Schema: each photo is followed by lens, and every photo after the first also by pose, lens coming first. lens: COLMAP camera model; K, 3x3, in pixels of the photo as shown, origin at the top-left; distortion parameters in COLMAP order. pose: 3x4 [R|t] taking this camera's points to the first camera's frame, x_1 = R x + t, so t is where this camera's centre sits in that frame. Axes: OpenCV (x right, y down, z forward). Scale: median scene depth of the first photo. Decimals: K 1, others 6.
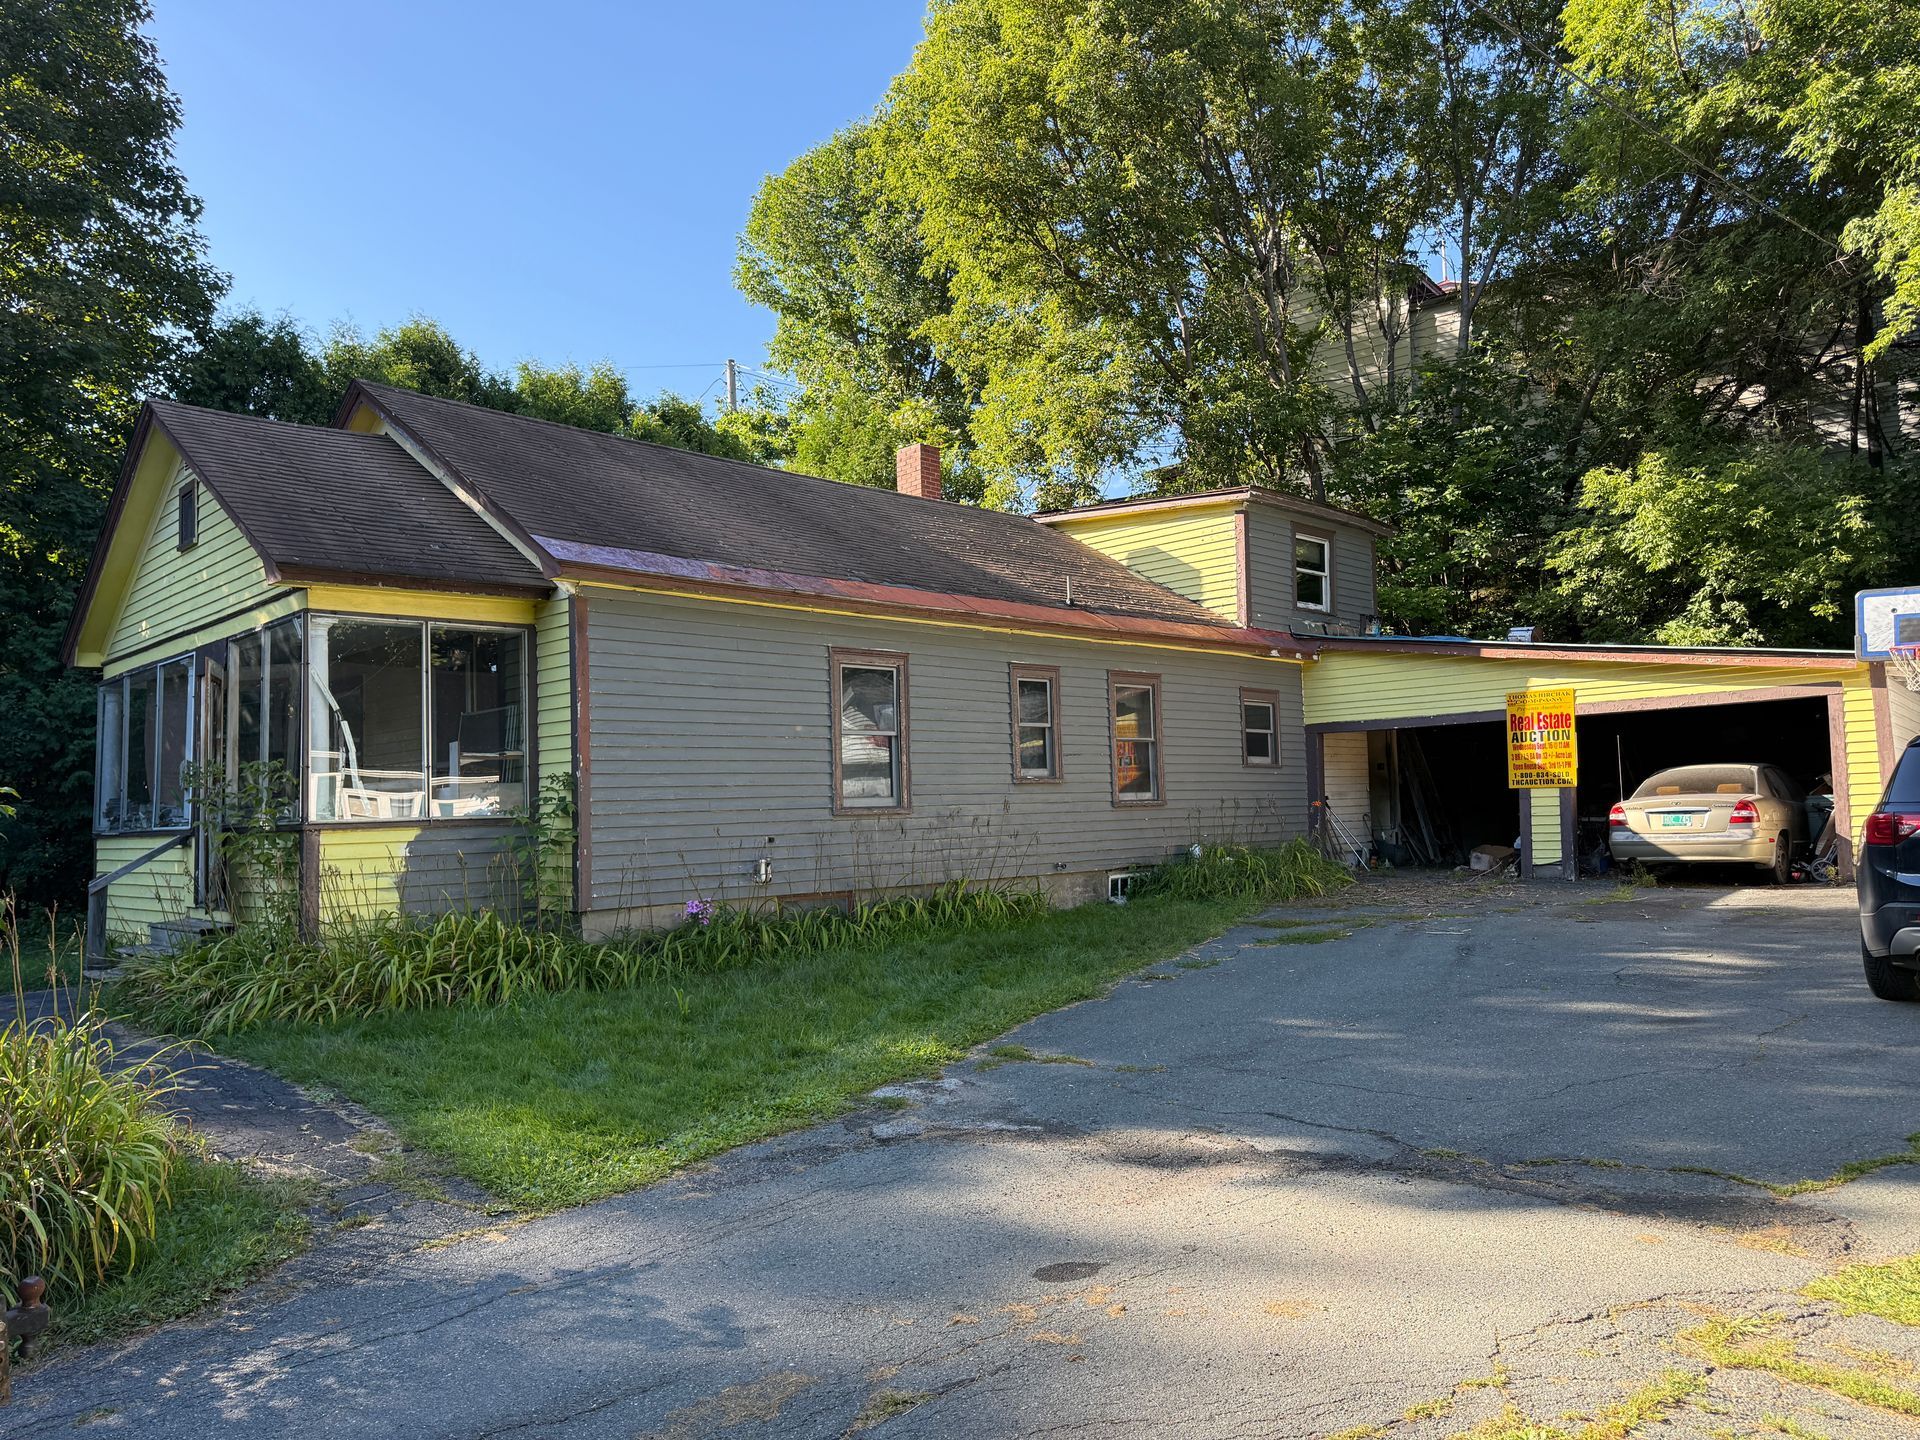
lens RADIAL K [[1358.2, 0, 960.0], [0, 1358.2, 720.0], [0, 0, 1]] dist [0.055172, -0.075814]
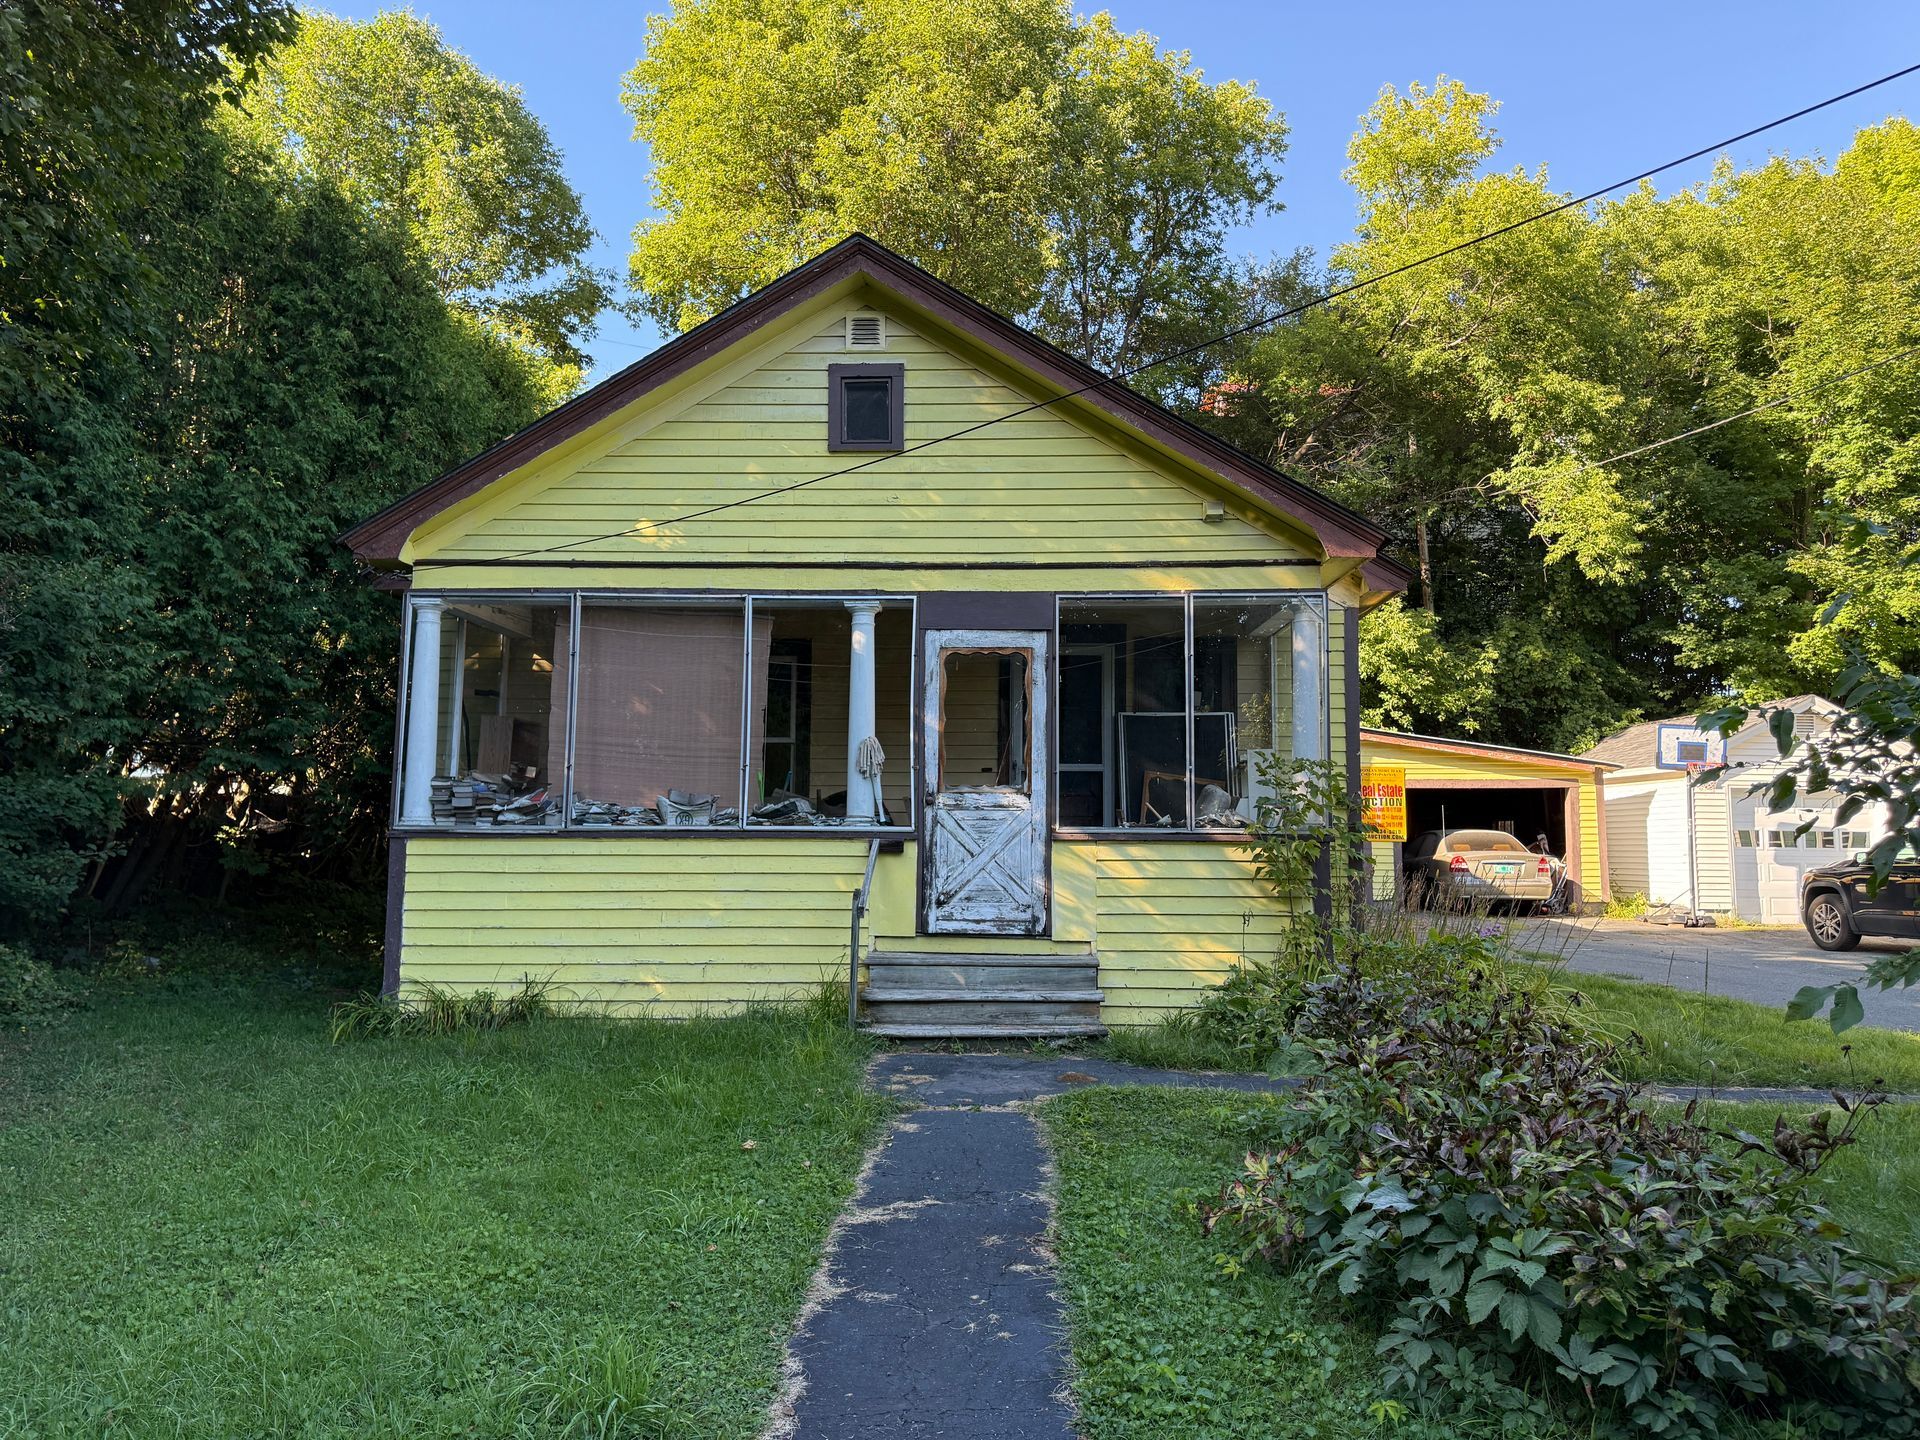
lens RADIAL K [[1358.2, 0, 960.0], [0, 1358.2, 720.0], [0, 0, 1]] dist [0.055172, -0.075814]
pose [[0.725703, 0.098506, 0.680920, -0.793507], [-0.077688, 0.995100, -0.061160, 0.047017], [-0.683608, -0.008515, 0.729800, 0.339895]]
